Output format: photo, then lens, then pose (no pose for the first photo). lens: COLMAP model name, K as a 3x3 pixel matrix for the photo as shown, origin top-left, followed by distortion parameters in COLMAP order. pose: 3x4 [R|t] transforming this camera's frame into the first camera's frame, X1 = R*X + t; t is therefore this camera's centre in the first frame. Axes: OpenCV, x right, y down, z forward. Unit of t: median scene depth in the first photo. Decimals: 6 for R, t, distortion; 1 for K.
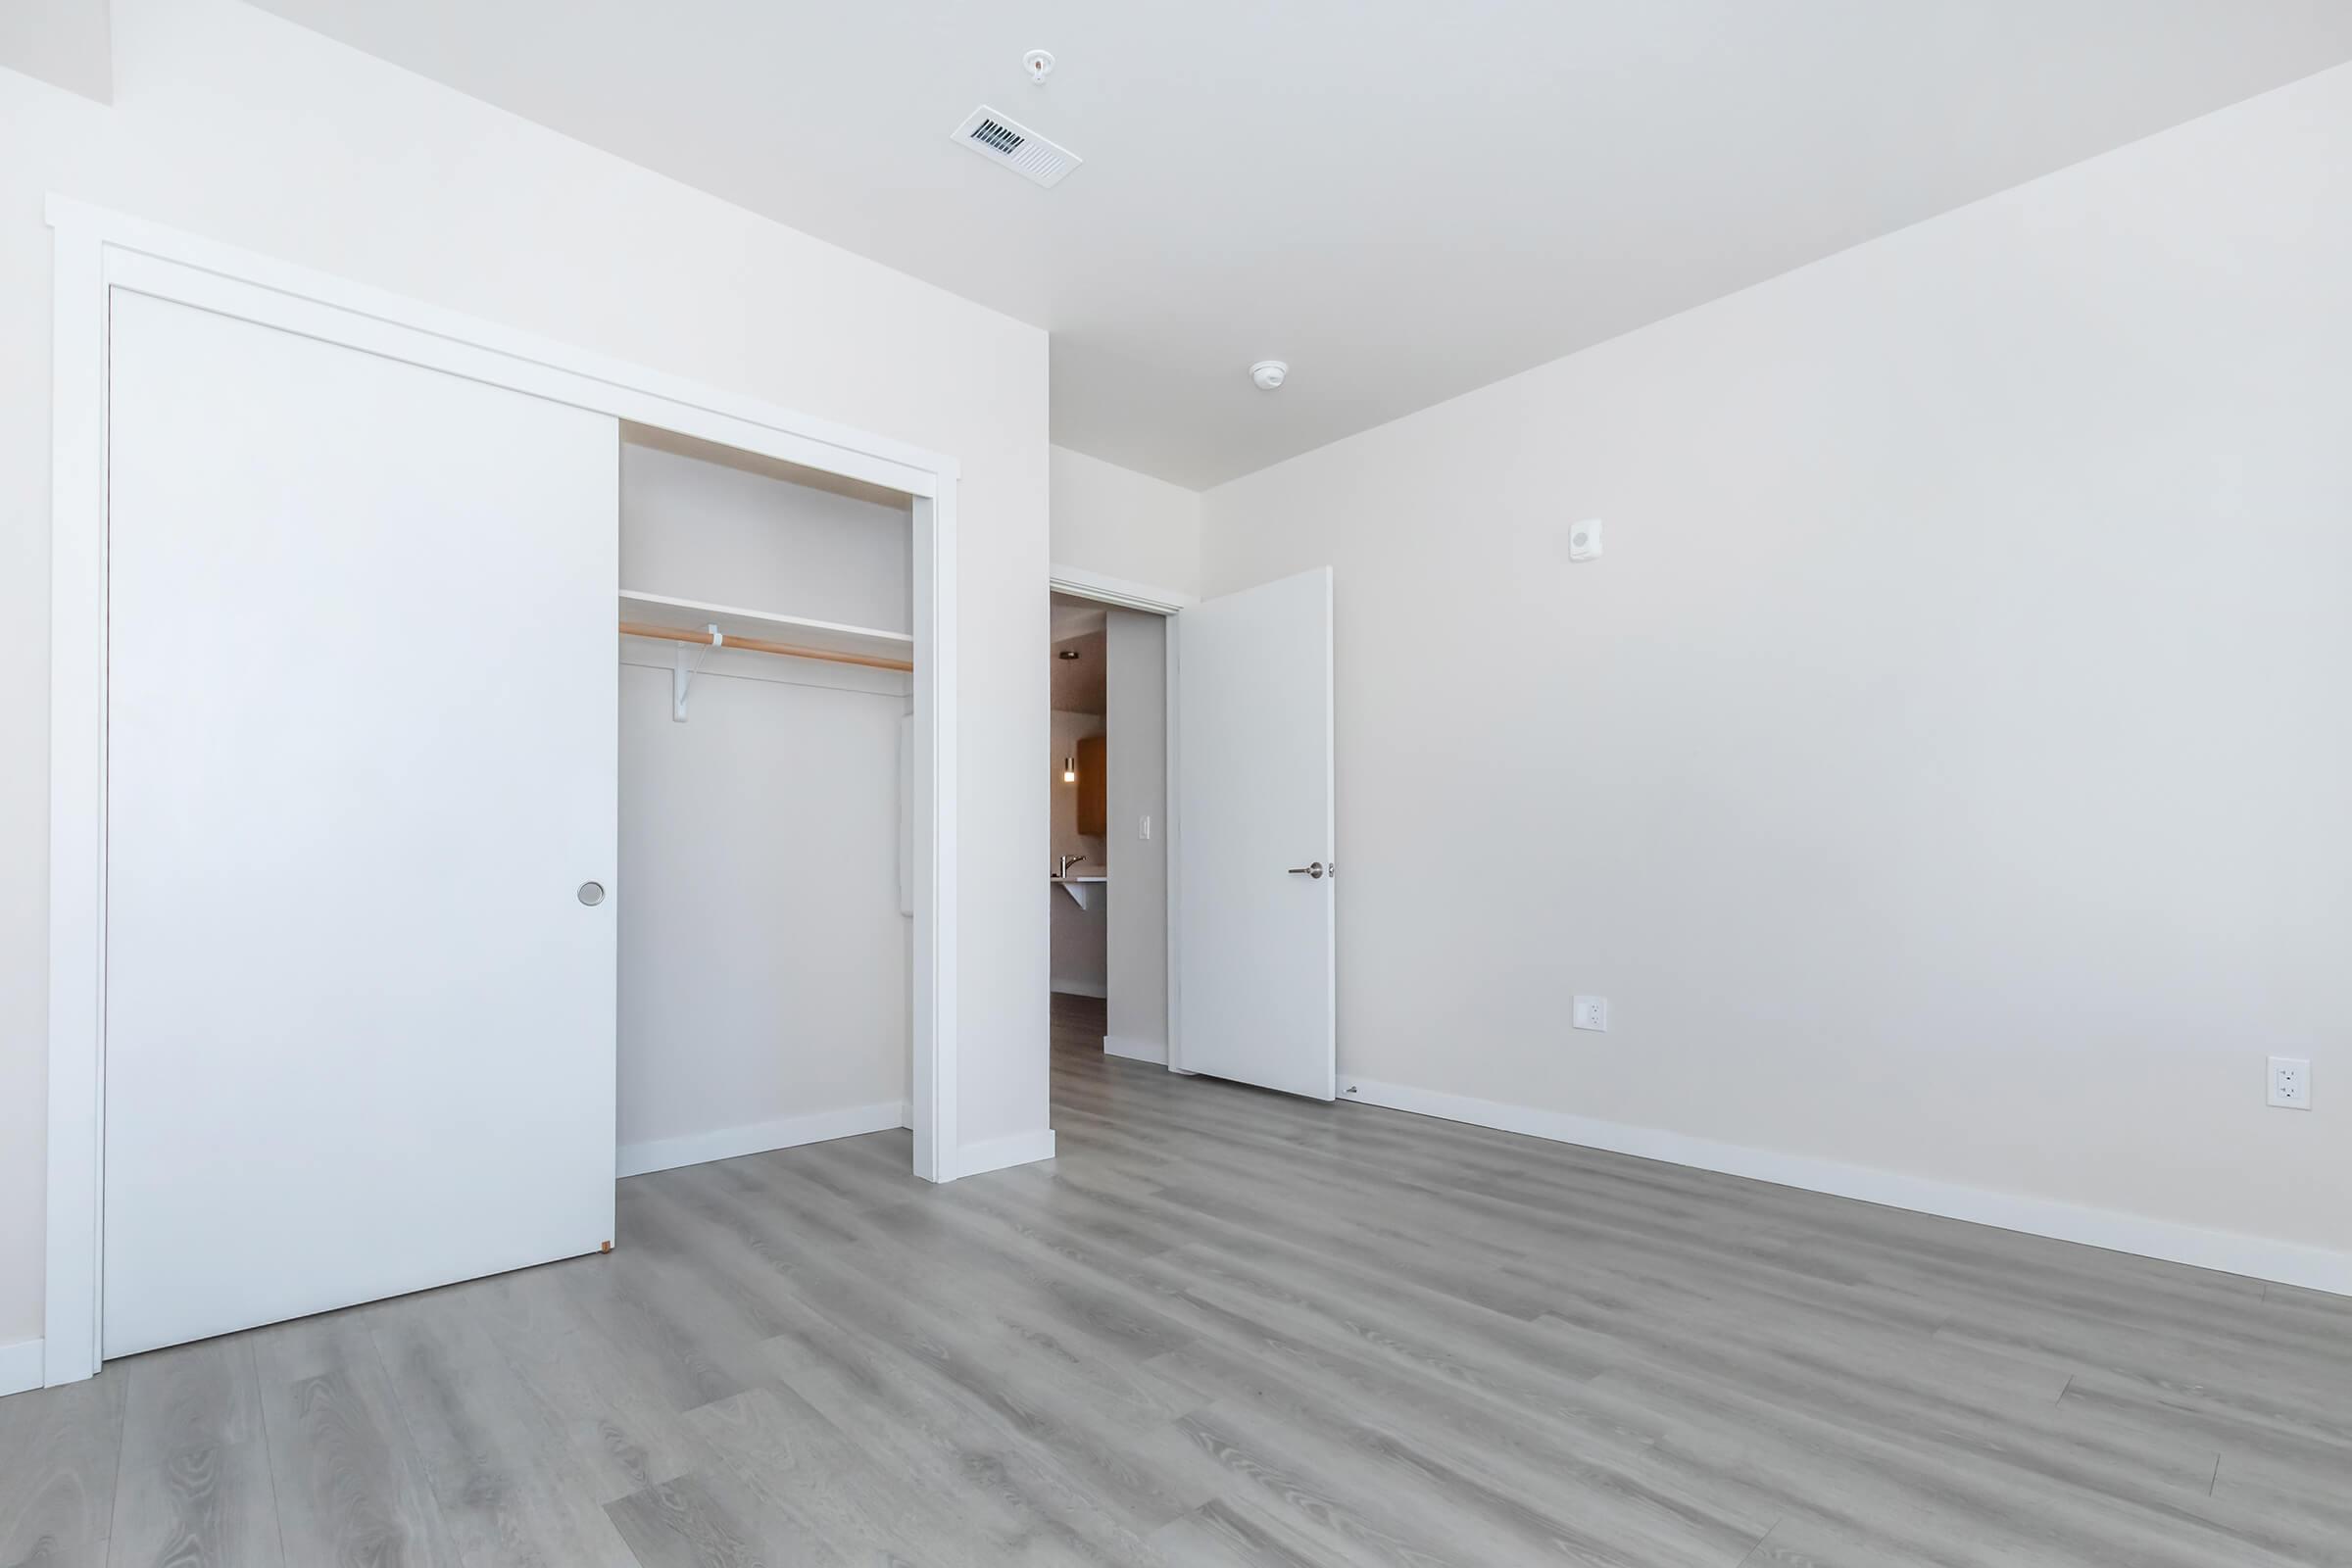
lens RADIAL K [[1038.7, 0, 1172.7], [0, 1038.7, 839.0], [0, 0, 1]] dist [0.000729, 0.000091]
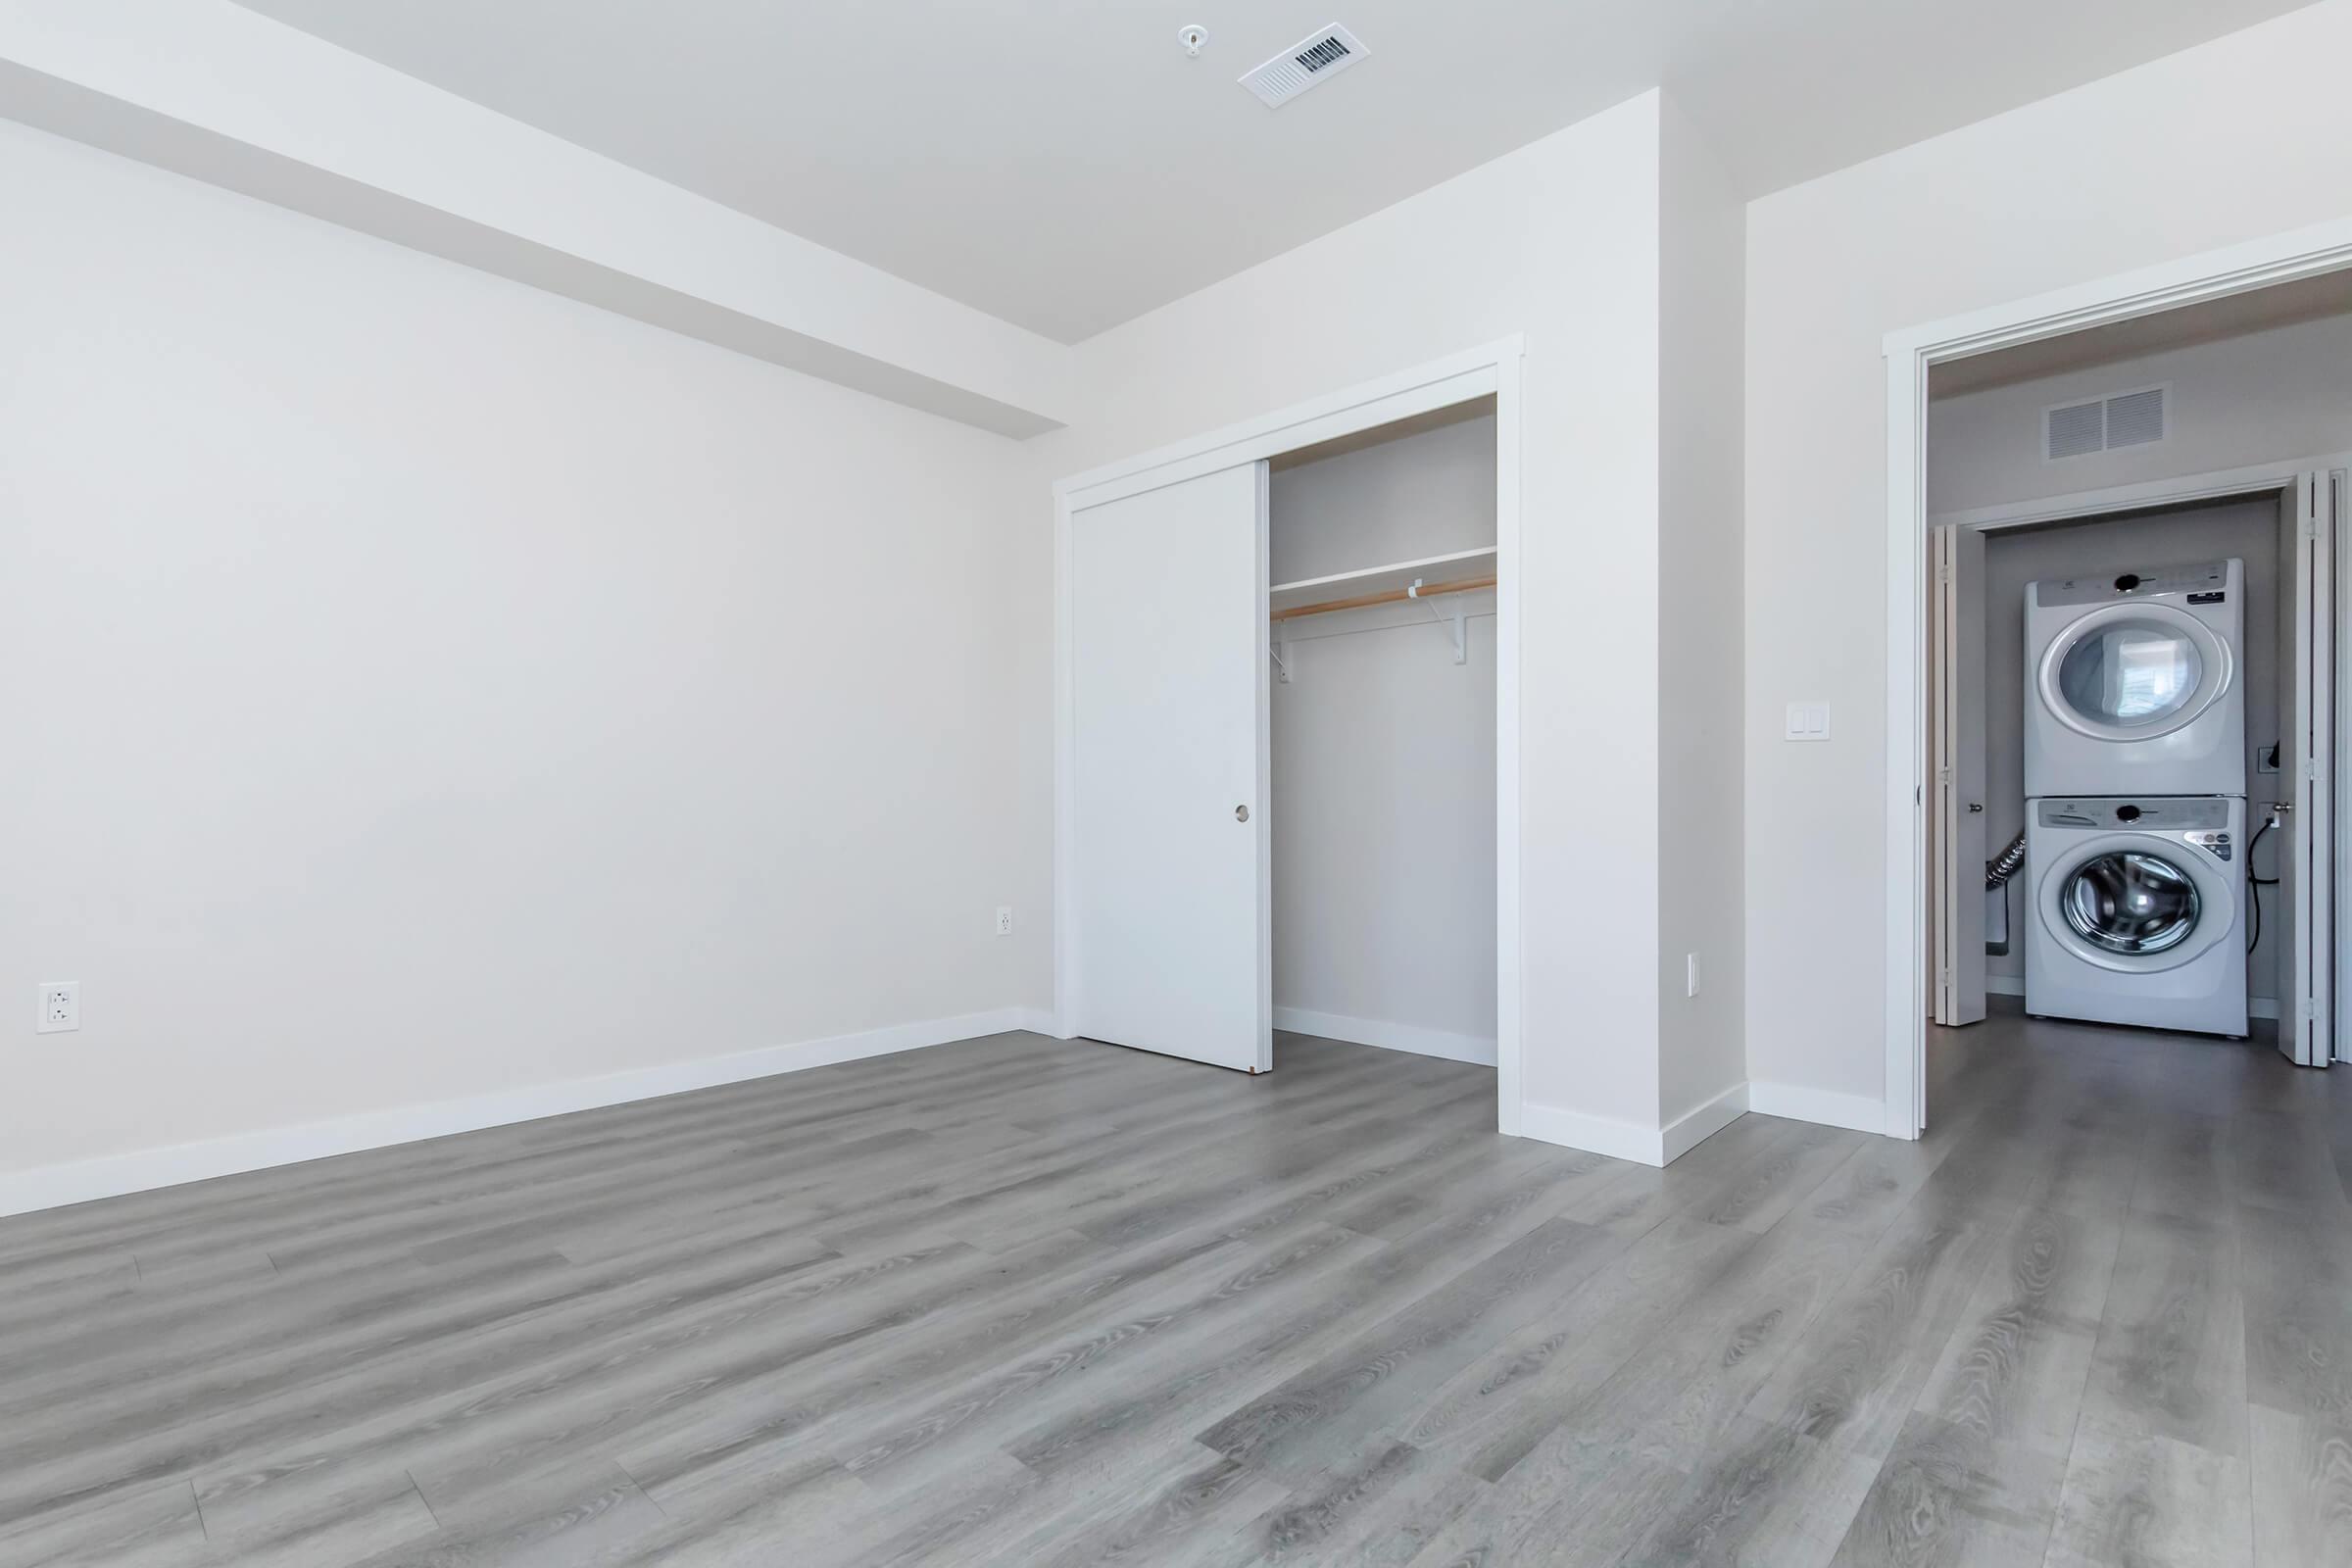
lens RADIAL K [[1078.0, 0, 1163.3], [0, 1078.0, 795.0], [0, 0, 1]] dist [0.003231, 0.000103]
pose [[0.095754, -0.011679, -0.995337, 1.024769], [0.032302, 0.999441, -0.008620, 0.041744], [0.994881, -0.031326, 0.096077, 0.894675]]
